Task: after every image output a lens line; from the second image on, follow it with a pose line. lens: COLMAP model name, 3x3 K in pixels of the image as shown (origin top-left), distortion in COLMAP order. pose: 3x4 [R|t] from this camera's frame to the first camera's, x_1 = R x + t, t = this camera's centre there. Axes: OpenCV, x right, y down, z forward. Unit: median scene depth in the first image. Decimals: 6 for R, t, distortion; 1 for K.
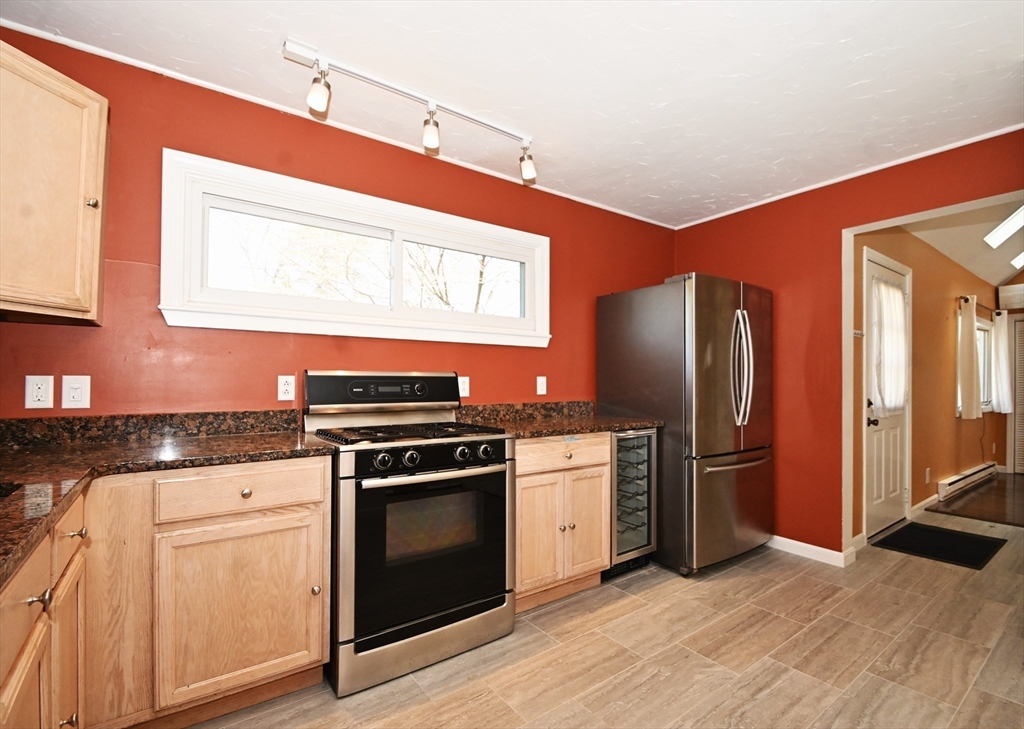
lens RADIAL K [[478.8, 0, 547.5], [0, 478.8, 378.8], [0, 0, 1]] dist [-0.012527, -0.000445]
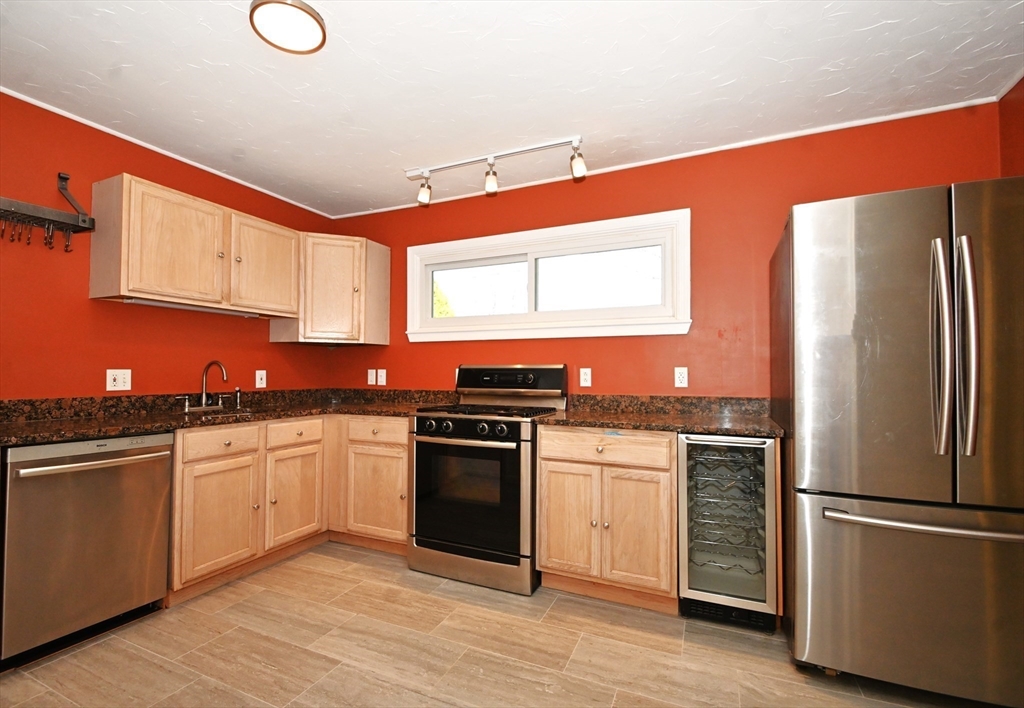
lens RADIAL K [[464.0, 0, 492.4], [0, 464.0, 367.0], [0, 0, 1]] dist [0.003780, -0.013317]
pose [[0.445308, -0.011114, -0.895308, 0.815072], [0.002585, 0.999935, -0.011127, 0.005037], [0.895374, 0.002640, 0.445308, 0.407150]]
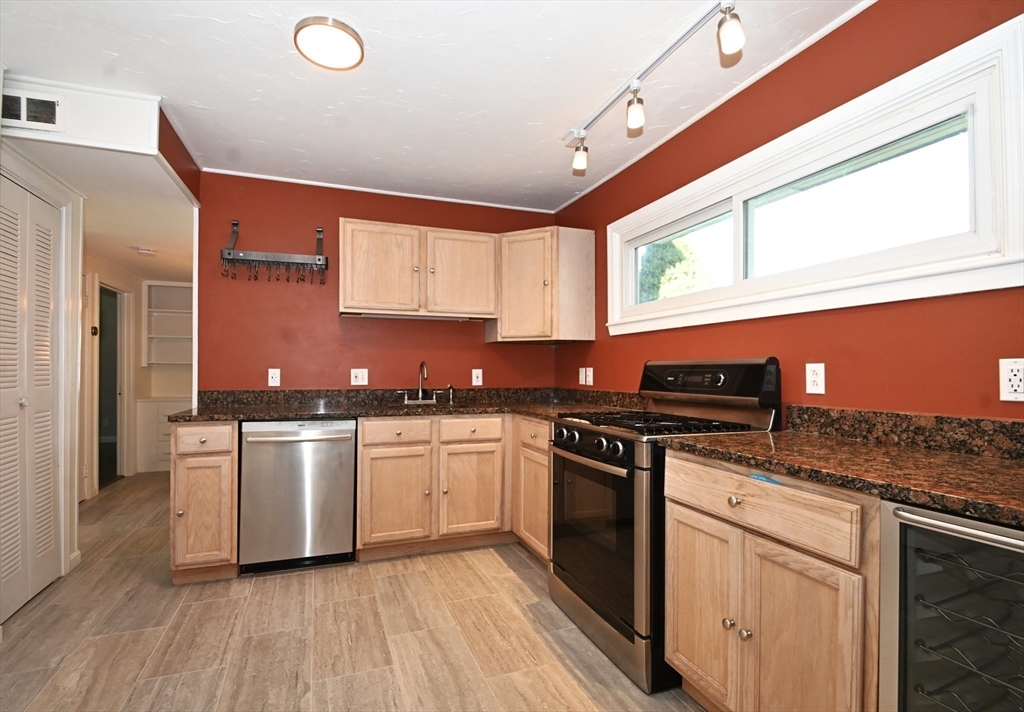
lens RADIAL K [[464.0, 0, 492.4], [0, 464.0, 369.0], [0, 0, 1]] dist [0.003780, -0.013317]
pose [[-0.311043, -0.006825, -0.950371, 0.676774], [0.002576, 0.999964, -0.008024, 0.009068], [0.950392, -0.004944, -0.311015, 0.935467]]
